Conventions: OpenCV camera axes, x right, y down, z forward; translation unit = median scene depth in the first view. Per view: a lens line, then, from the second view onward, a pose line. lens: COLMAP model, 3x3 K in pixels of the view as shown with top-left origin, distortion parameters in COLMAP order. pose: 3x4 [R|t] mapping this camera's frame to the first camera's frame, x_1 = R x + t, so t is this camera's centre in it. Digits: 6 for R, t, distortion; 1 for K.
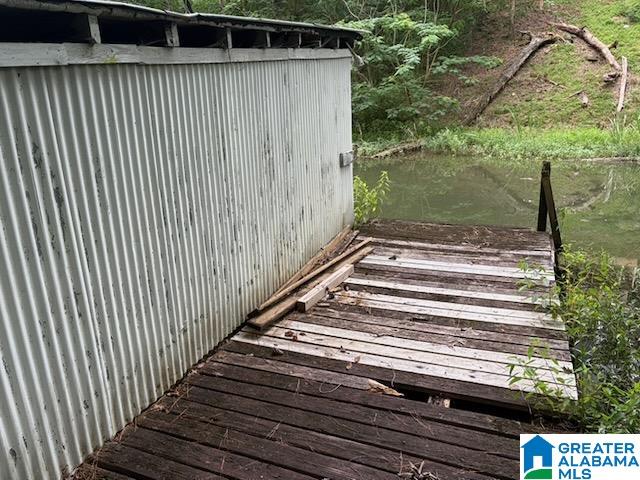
lens RADIAL K [[484.4, 0, 319.8], [0, 484.4, 239.9], [0, 0, 1]] dist [0.013880, -0.002083]
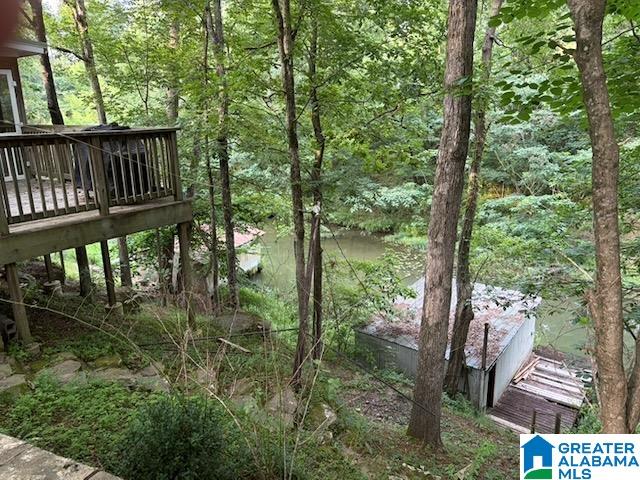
lens RADIAL K [[484.4, 0, 320.1], [0, 484.4, 240.9], [0, 0, 1]] dist [0.013880, -0.002083]
pose [[0.960909, 0.087802, -0.262572, -0.744944], [-0.093081, 0.995629, -0.007709, -0.882769], [0.260748, 0.031848, 0.964882, -3.691256]]
